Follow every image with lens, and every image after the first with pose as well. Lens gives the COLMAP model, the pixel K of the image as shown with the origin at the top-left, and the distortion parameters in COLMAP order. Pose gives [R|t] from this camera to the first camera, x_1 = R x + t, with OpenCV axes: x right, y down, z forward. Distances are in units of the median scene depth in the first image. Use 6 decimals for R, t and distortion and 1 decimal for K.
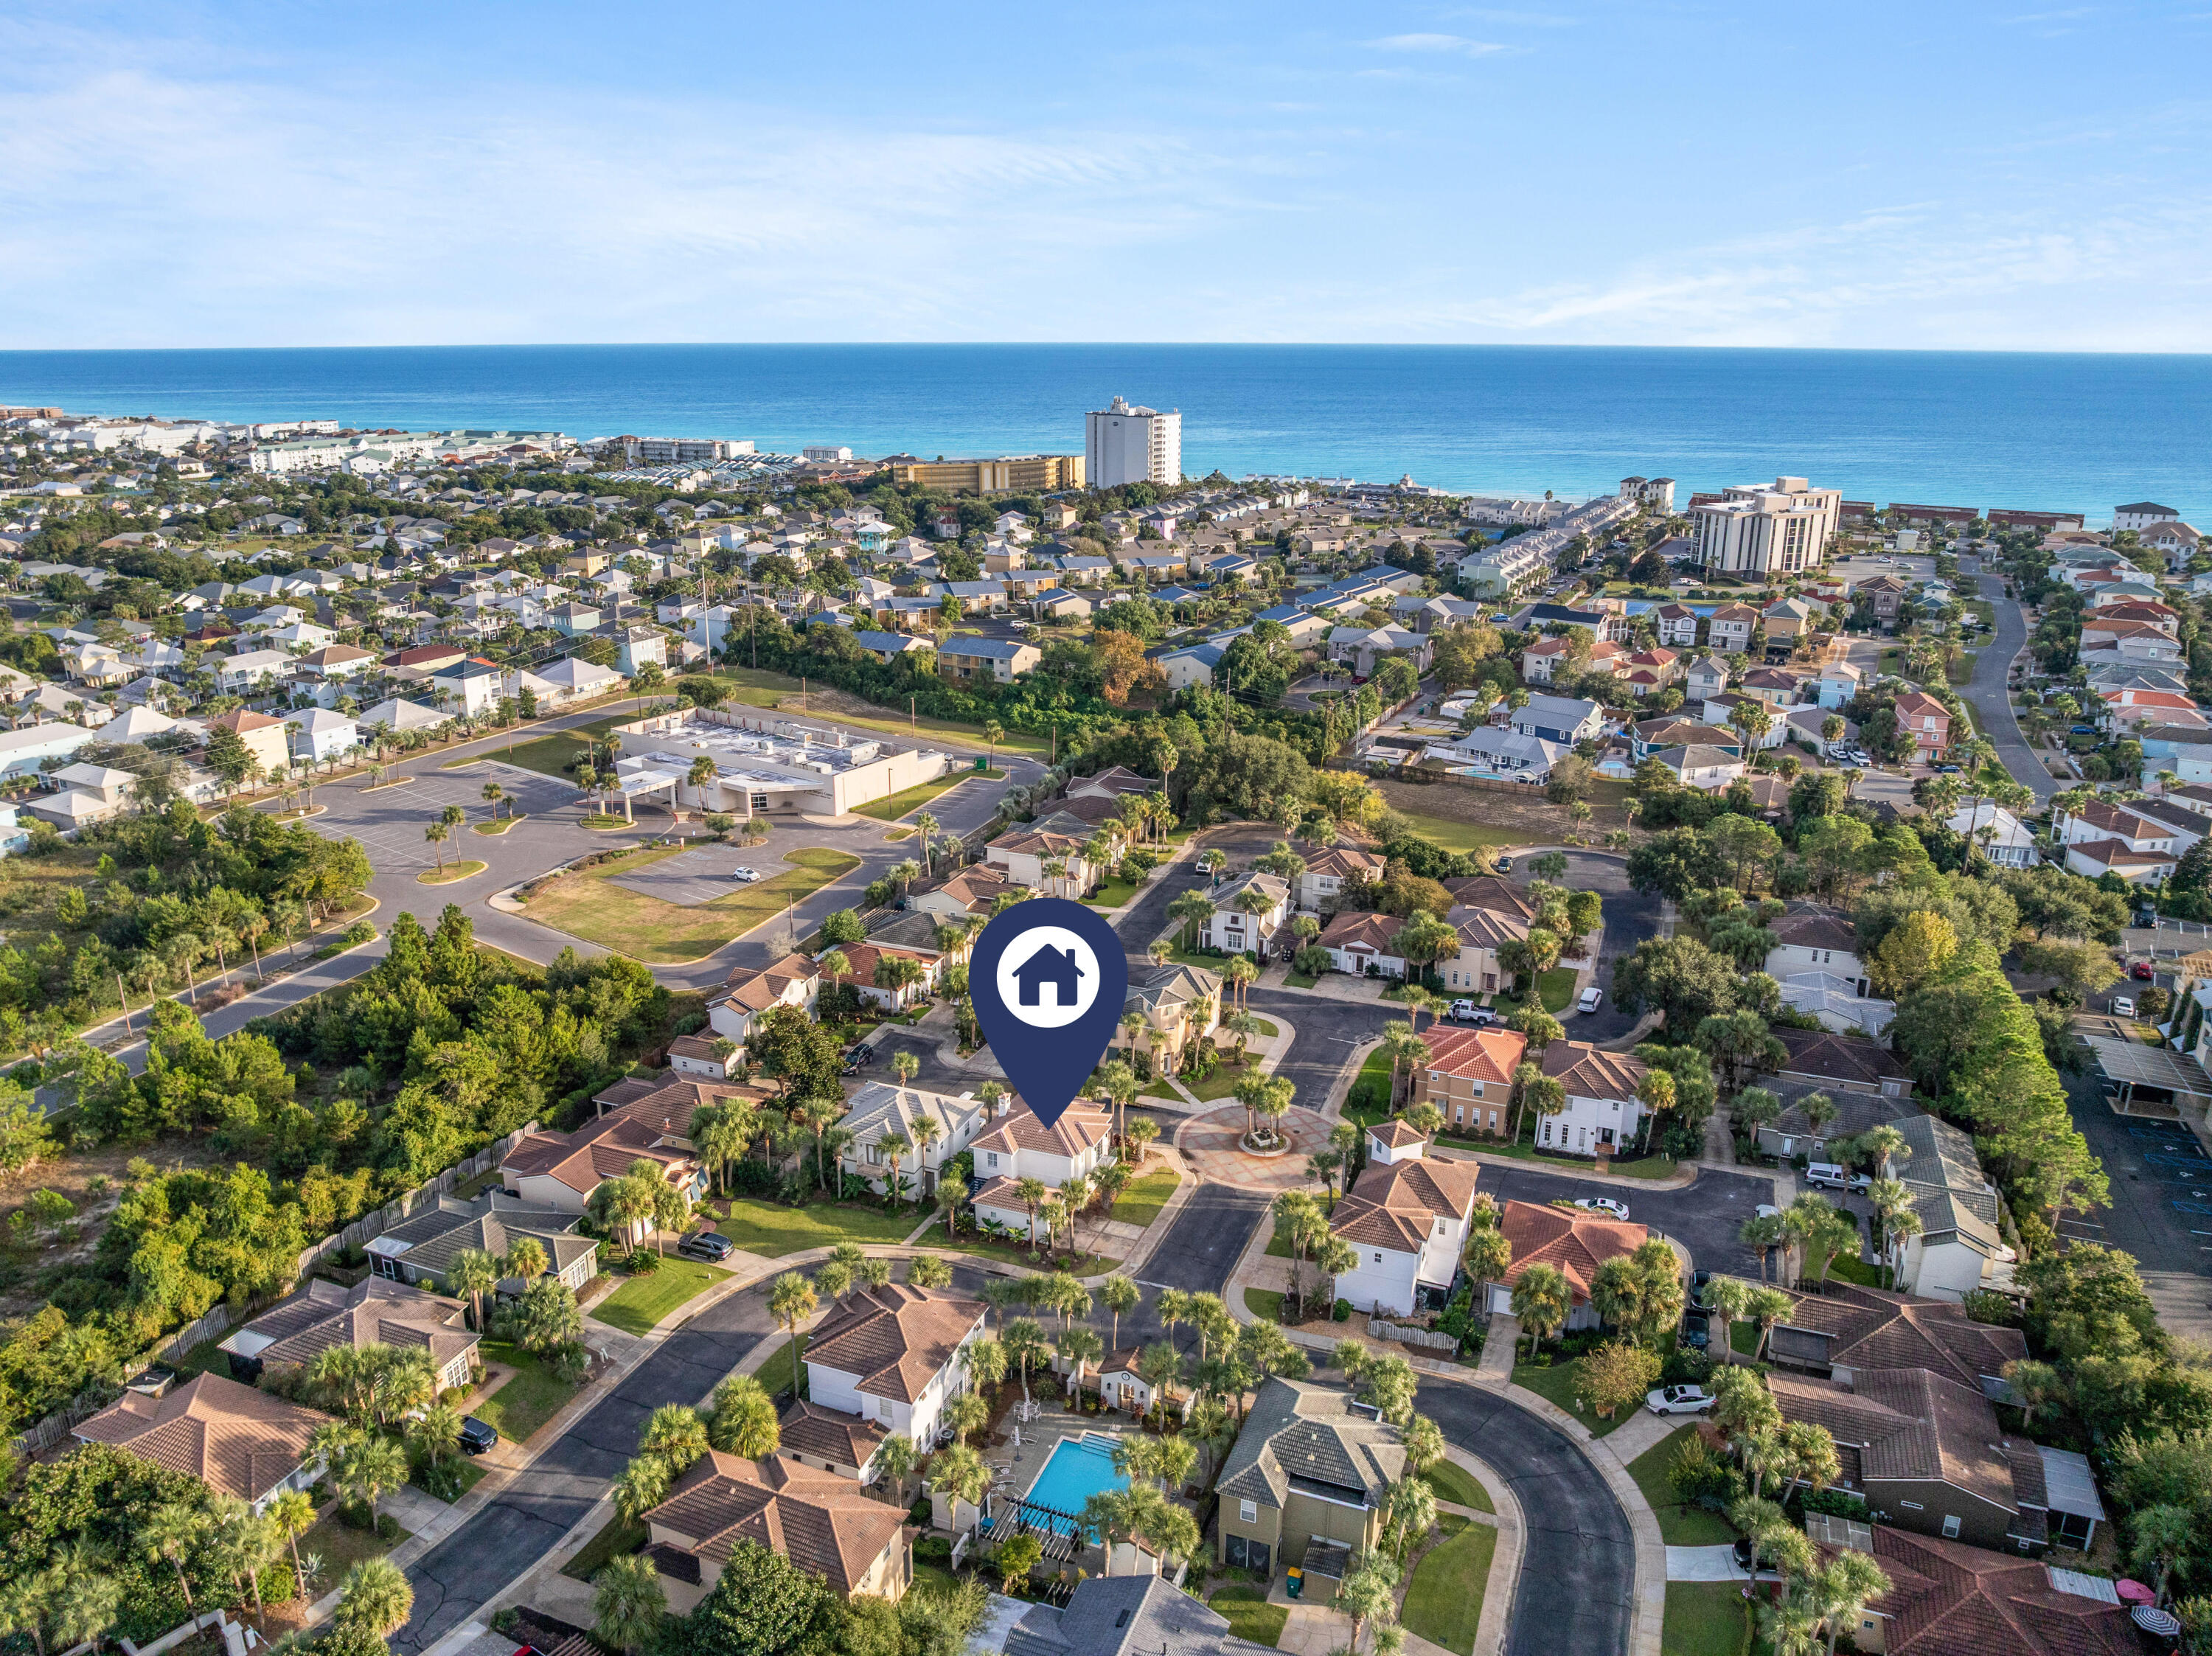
lens RADIAL K [[1533.9, 0, 1067.8], [0, 1533.9, 825.1], [0, 0, 1]] dist [-0.026745, -0.006228]
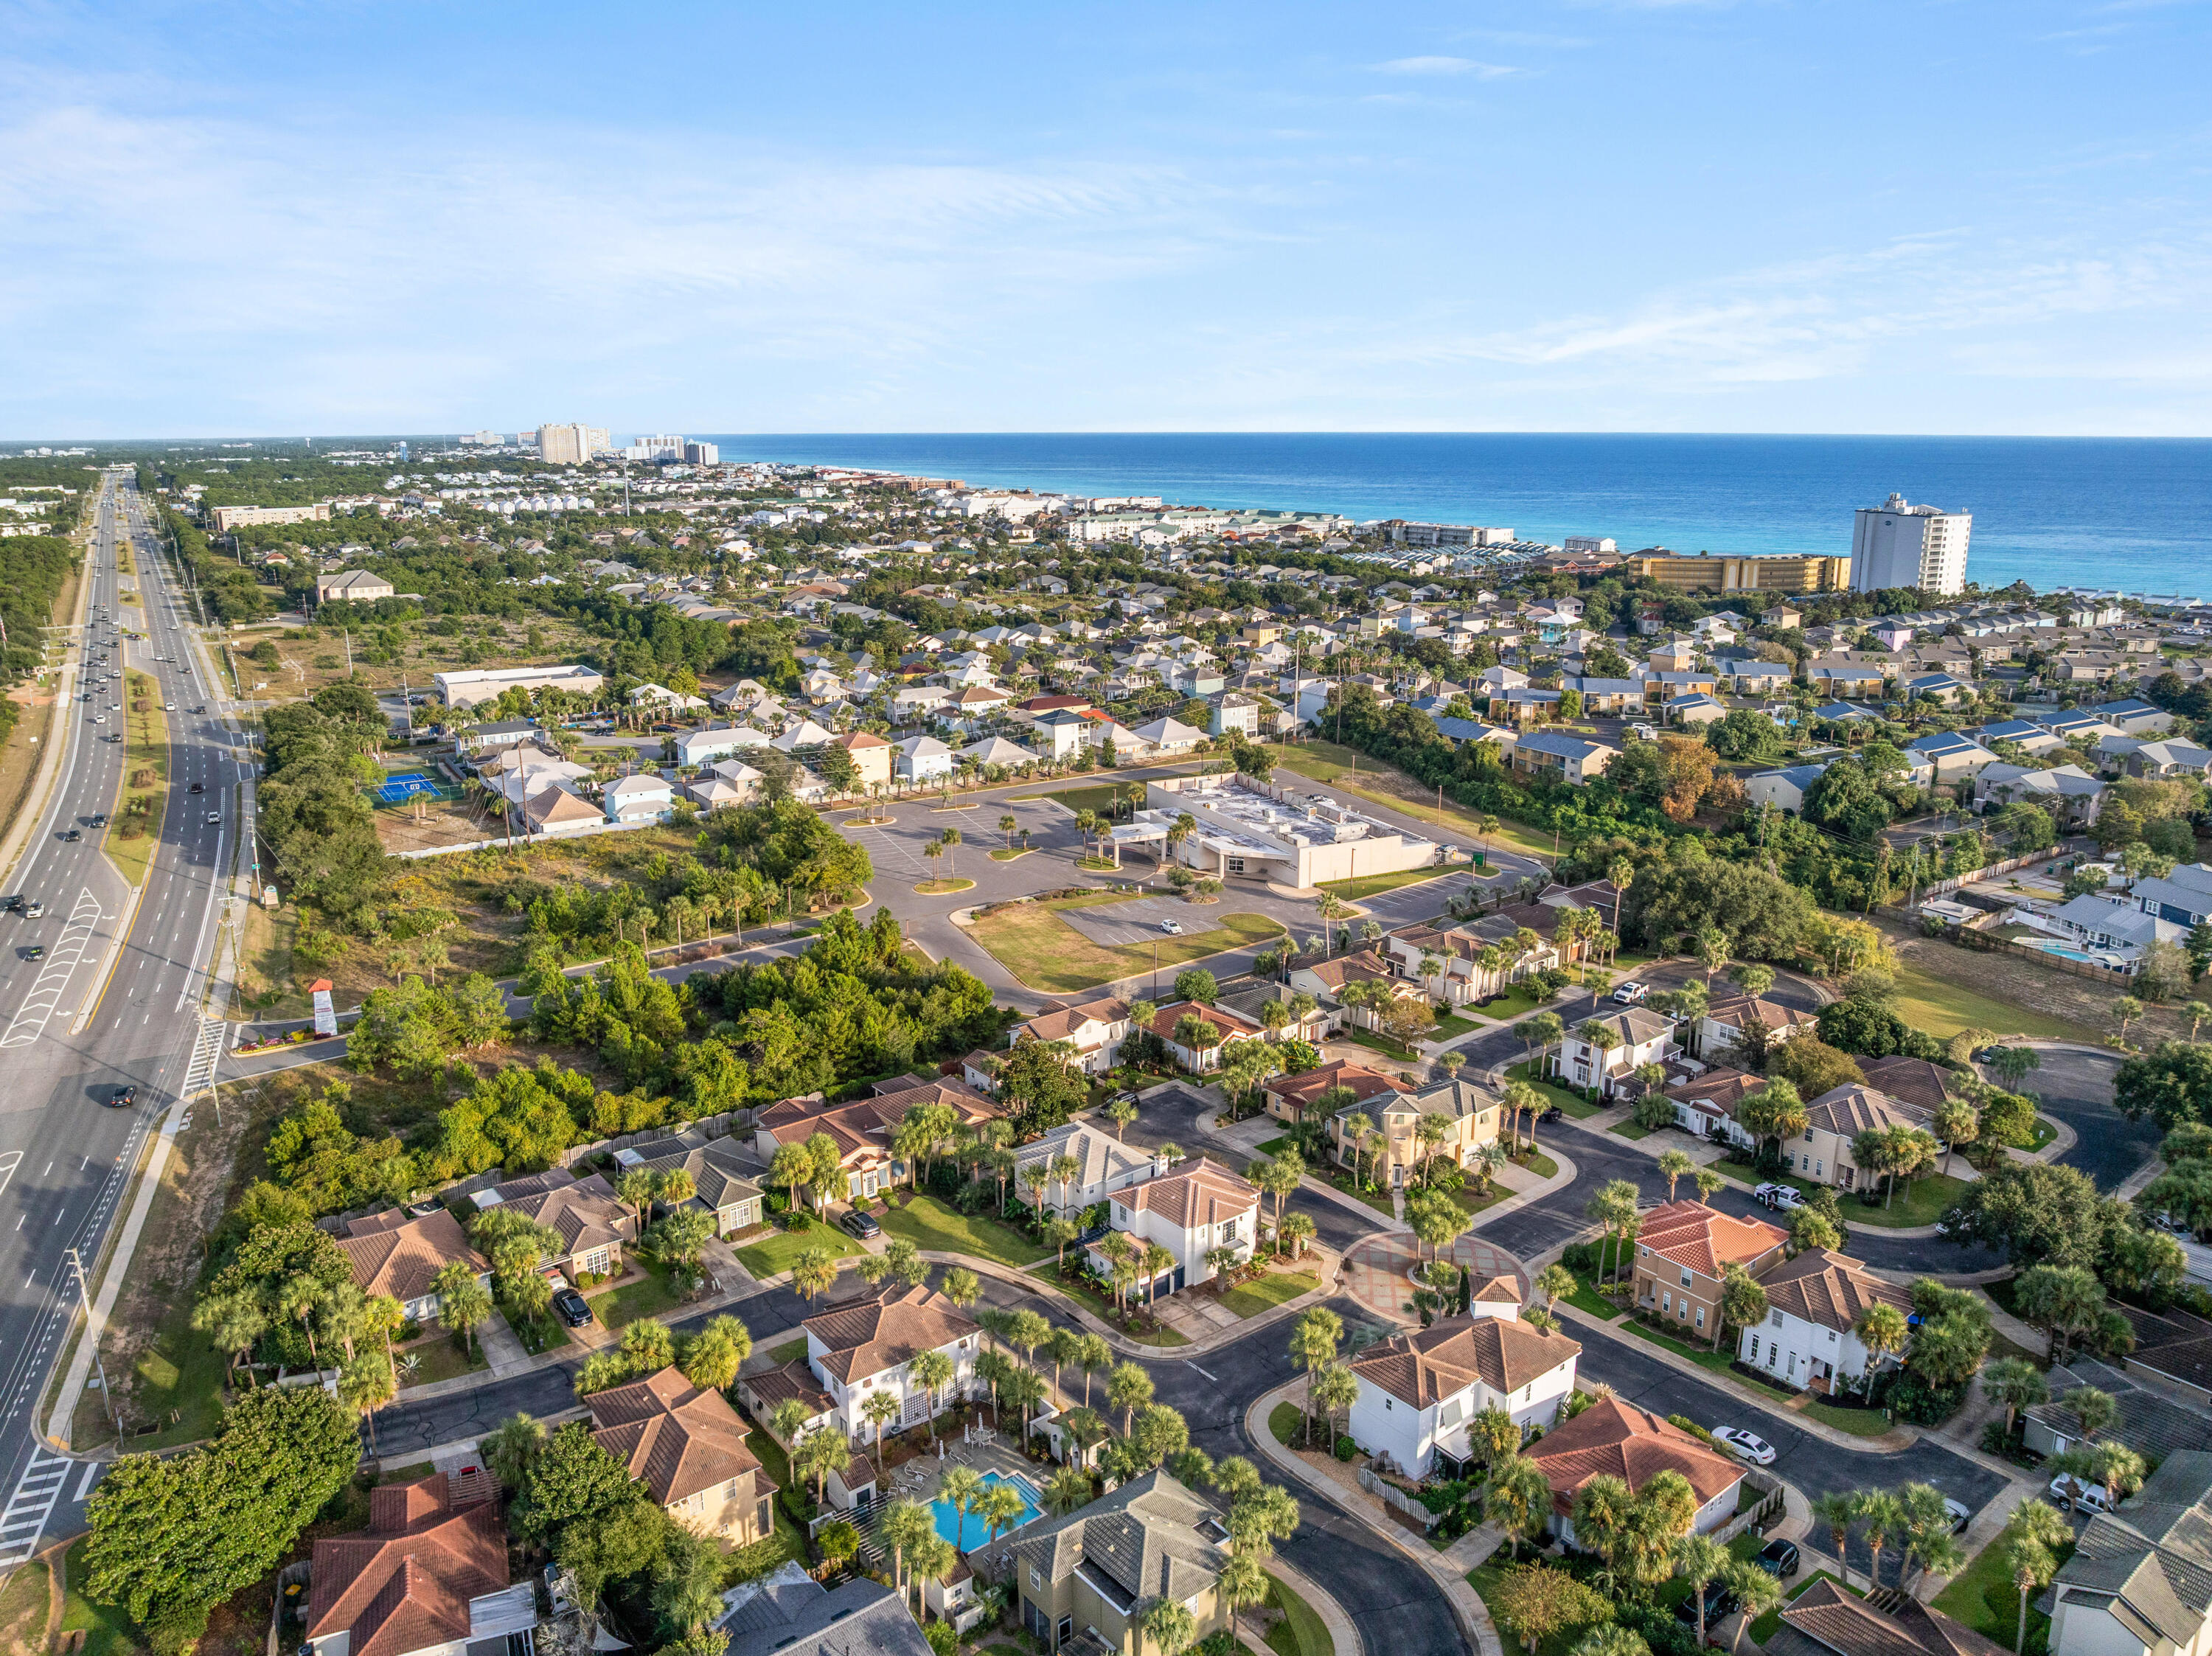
lens RADIAL K [[1533.9, 0, 1067.8], [0, 1533.9, 825.1], [0, 0, 1]] dist [-0.026745, -0.006228]
pose [[0.870231, 0.122005, -0.477297, 0.193799], [-0.147492, 0.988932, -0.016126, -0.008378], [0.470047, 0.084430, 0.878594, 0.032289]]
